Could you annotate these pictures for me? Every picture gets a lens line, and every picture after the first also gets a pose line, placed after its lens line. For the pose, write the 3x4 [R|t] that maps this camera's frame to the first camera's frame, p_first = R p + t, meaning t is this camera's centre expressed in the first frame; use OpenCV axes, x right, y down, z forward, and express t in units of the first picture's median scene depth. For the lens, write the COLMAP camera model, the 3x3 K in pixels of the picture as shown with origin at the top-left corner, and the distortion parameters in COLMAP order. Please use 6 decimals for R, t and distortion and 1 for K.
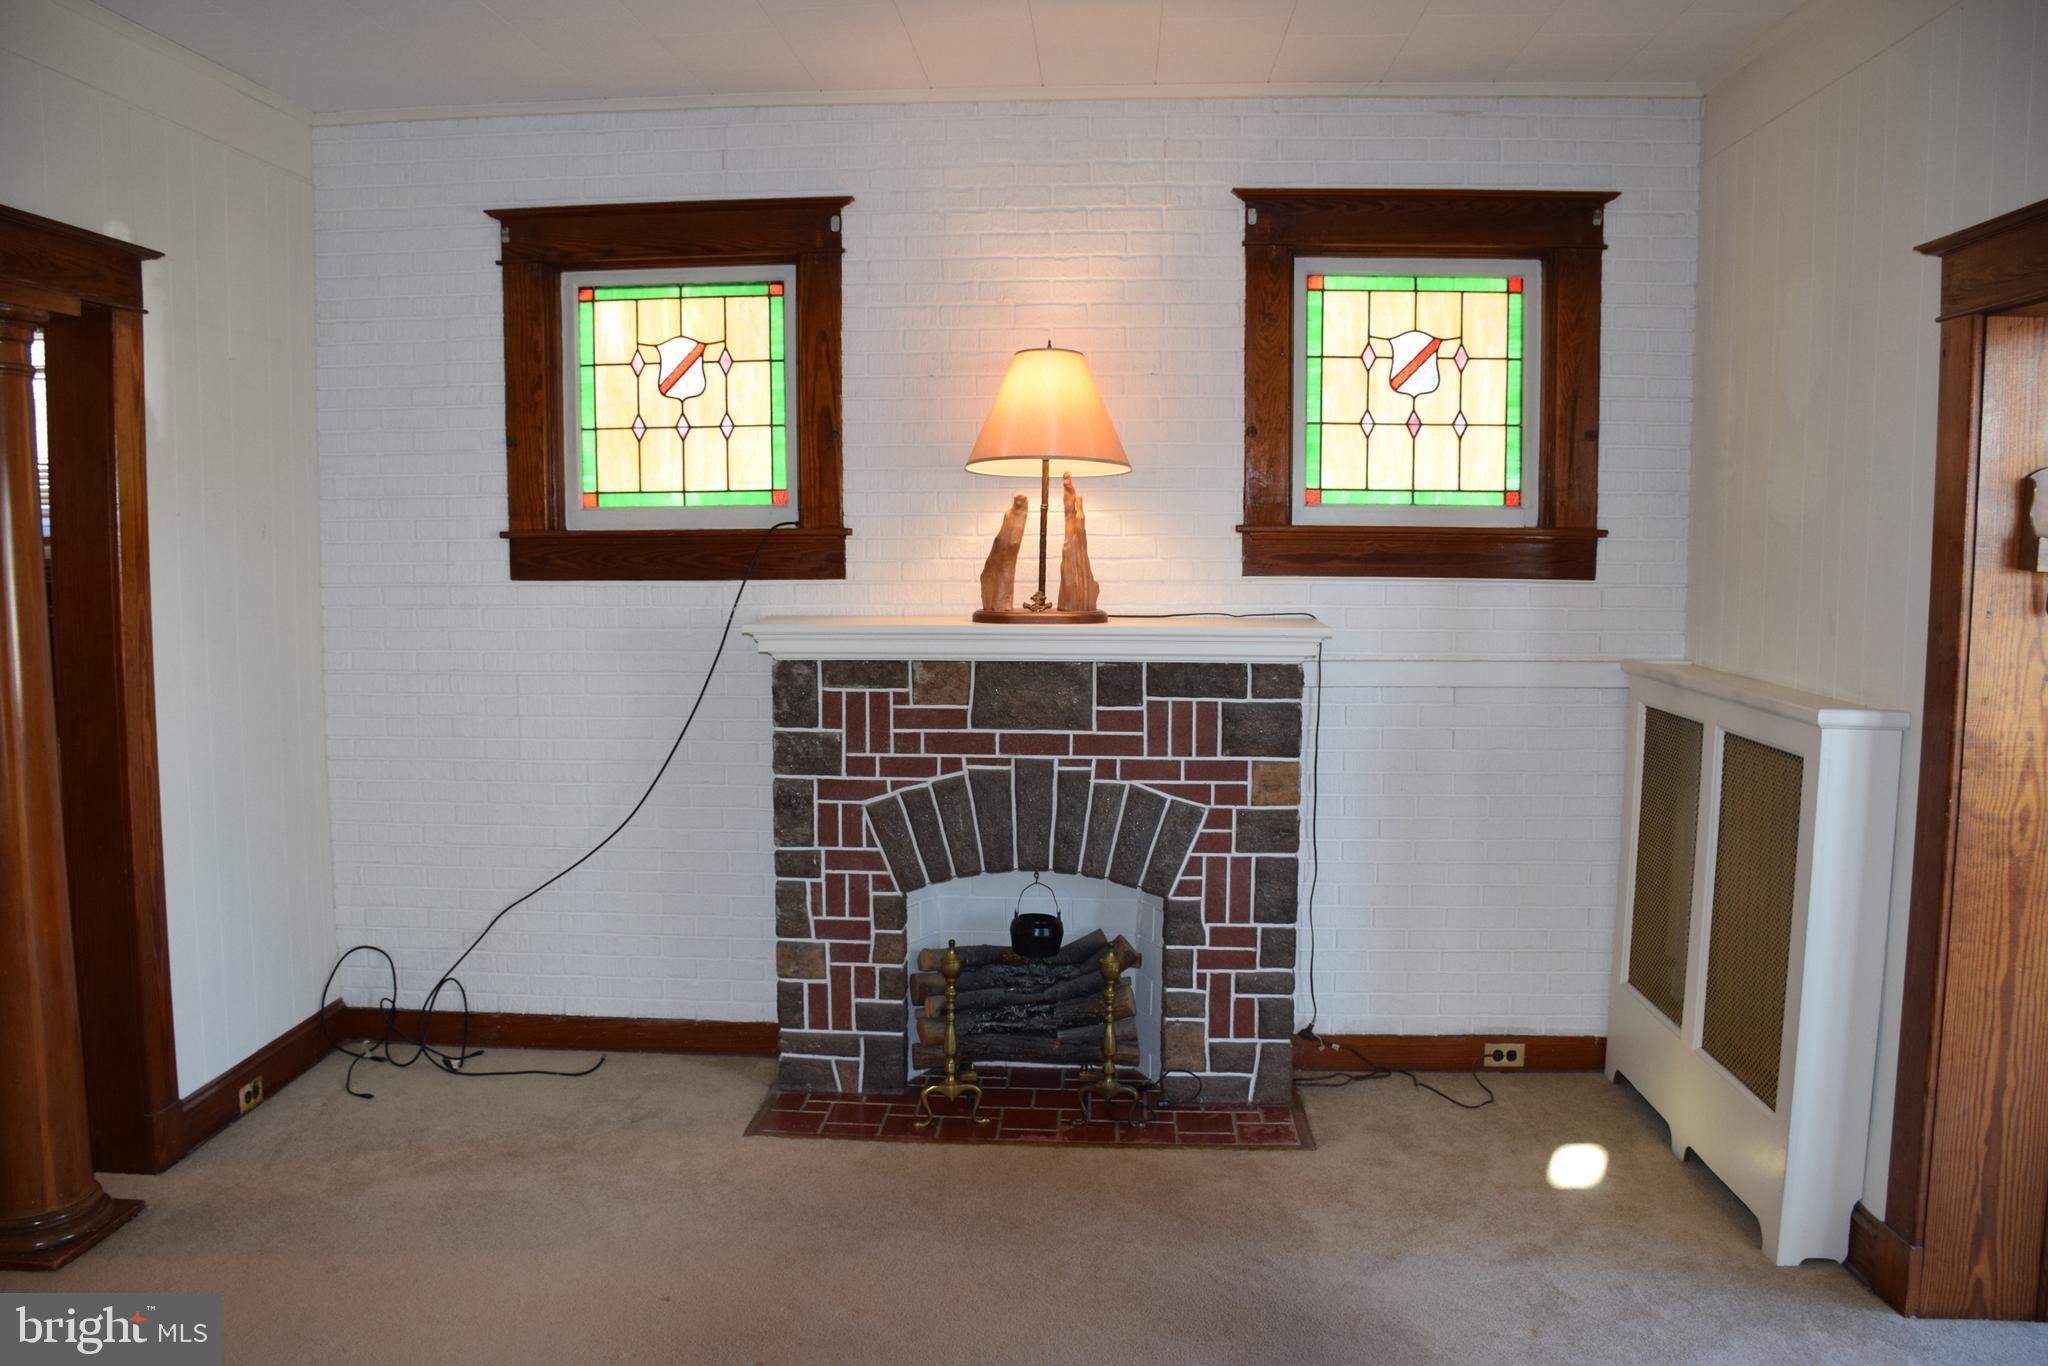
lens RADIAL K [[1498.9, 0, 1022.1], [0, 1498.9, 692.3], [0, 0, 1]] dist [-0.126668, 0.079311]
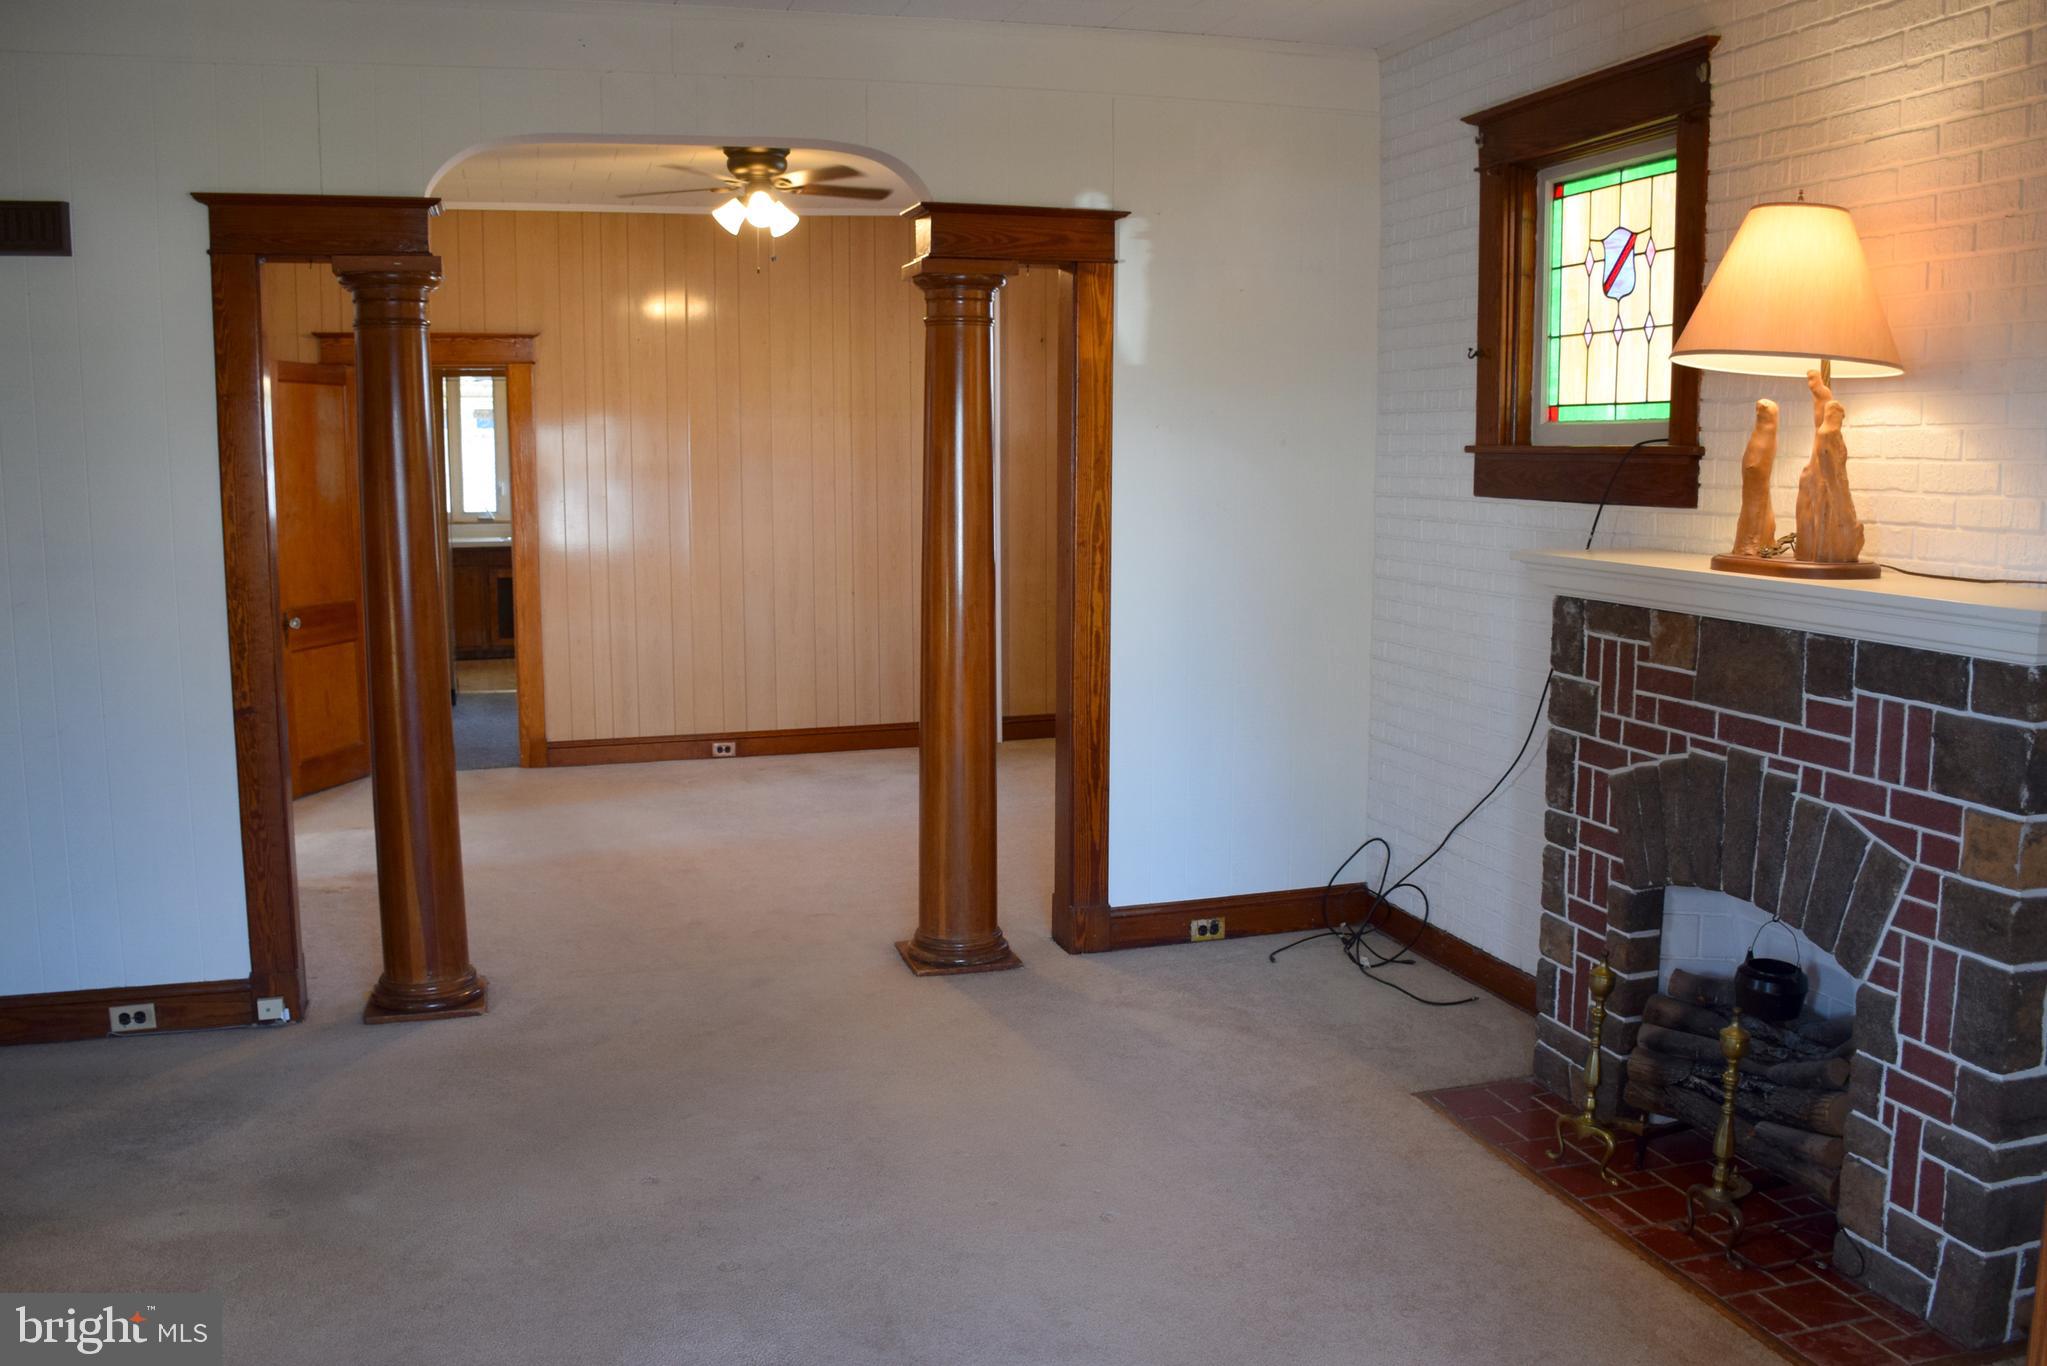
lens RADIAL K [[1622.4, 0, 1017.2], [0, 1622.4, 687.6], [0, 0, 1]] dist [-0.142879, 0.094640]
pose [[0.402631, 0.135338, -0.905302, 0.575772], [-0.100653, 0.989558, 0.103168, -0.033002], [0.909811, 0.049583, 0.412049, 0.332282]]
